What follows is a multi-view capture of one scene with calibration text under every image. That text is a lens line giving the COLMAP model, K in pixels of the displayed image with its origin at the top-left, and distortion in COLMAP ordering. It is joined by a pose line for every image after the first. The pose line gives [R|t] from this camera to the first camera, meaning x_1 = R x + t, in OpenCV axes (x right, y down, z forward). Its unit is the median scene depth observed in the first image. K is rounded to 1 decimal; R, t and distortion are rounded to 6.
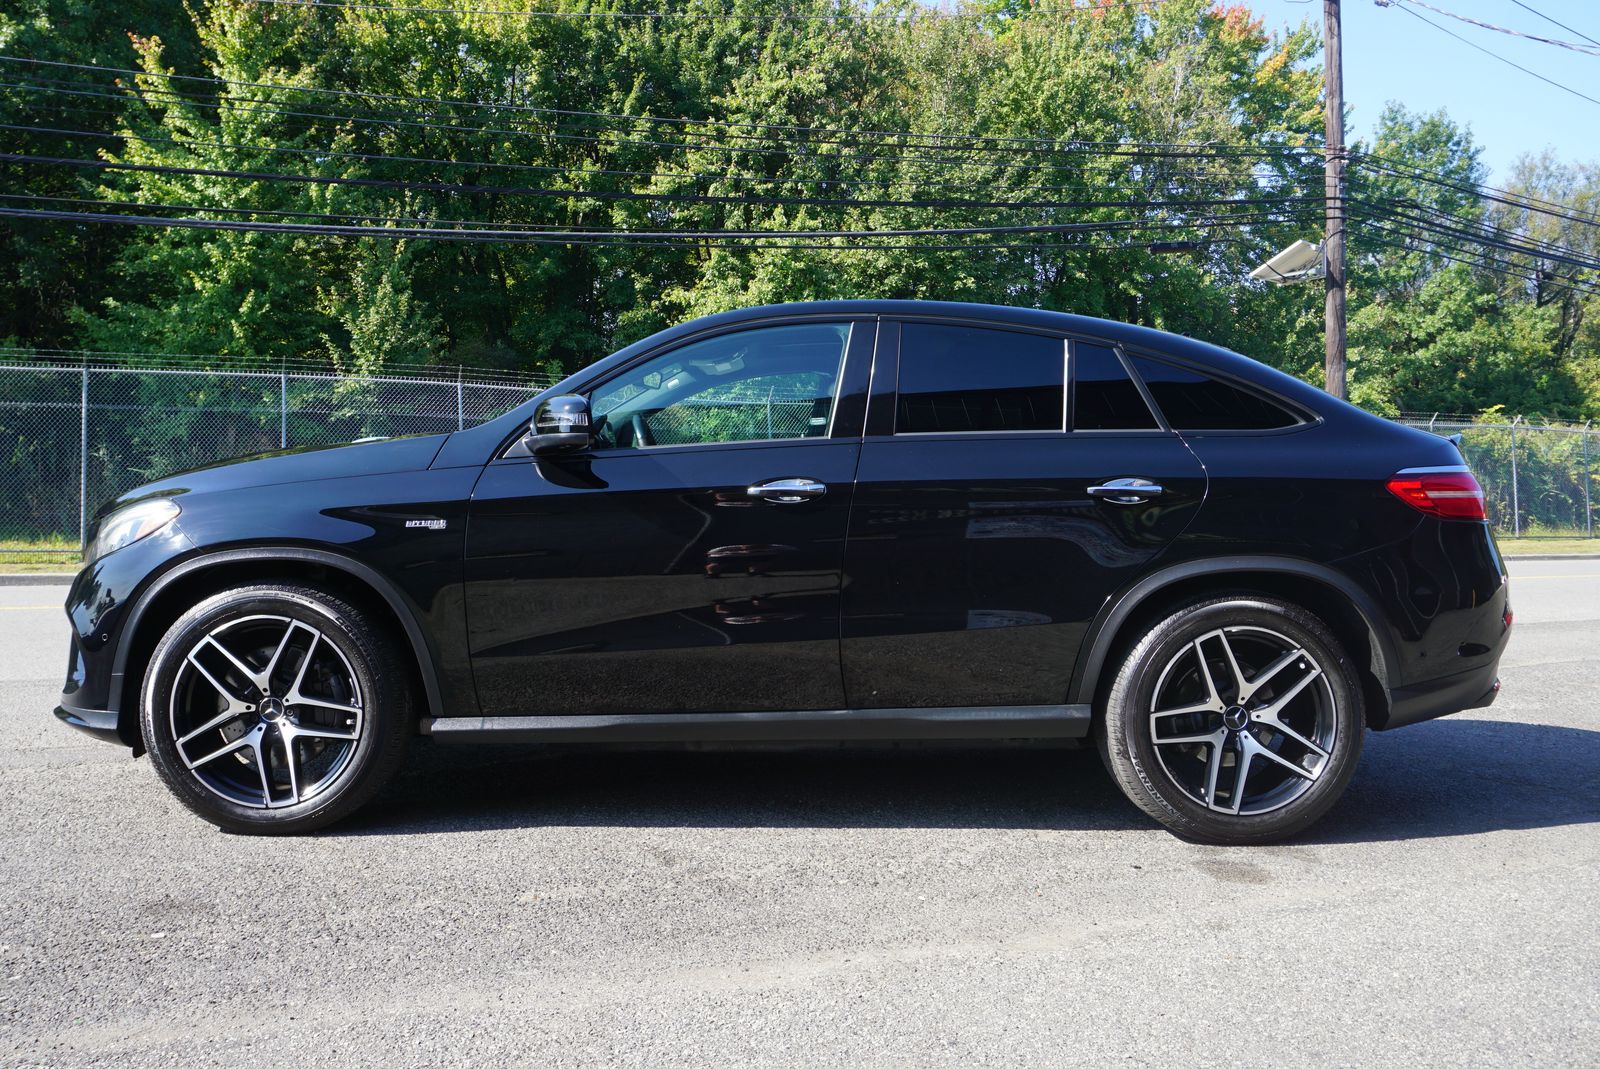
lens RADIAL K [[1390.3, 0, 798.6], [0, 1390.3, 480.0], [0, 0, 1]] dist [-0.019532, 0.000403]
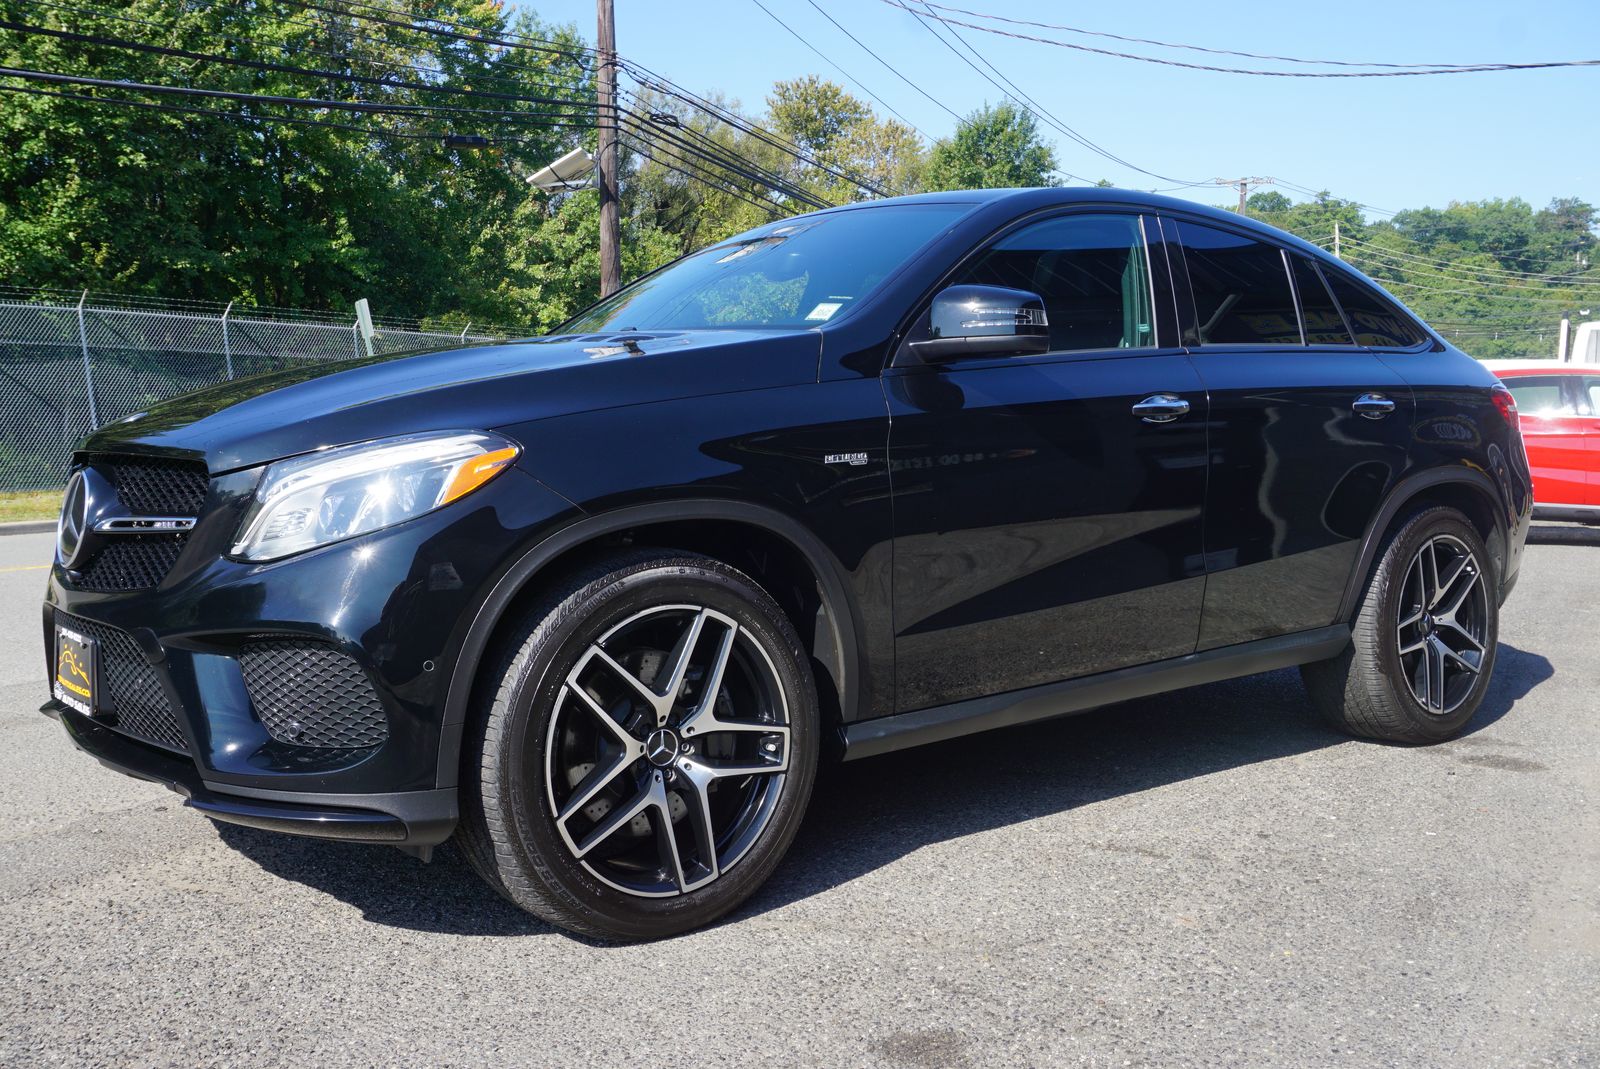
lens RADIAL K [[1492.9, 0, 800.0], [0, 1492.9, 534.5], [0, 0, 1]] dist [0.000722, -0.004886]
pose [[0.793845, -0.056993, 0.605443, -0.744562], [0.003795, 0.996043, 0.088787, 0.002470], [-0.608108, -0.068185, 0.790920, 0.402744]]
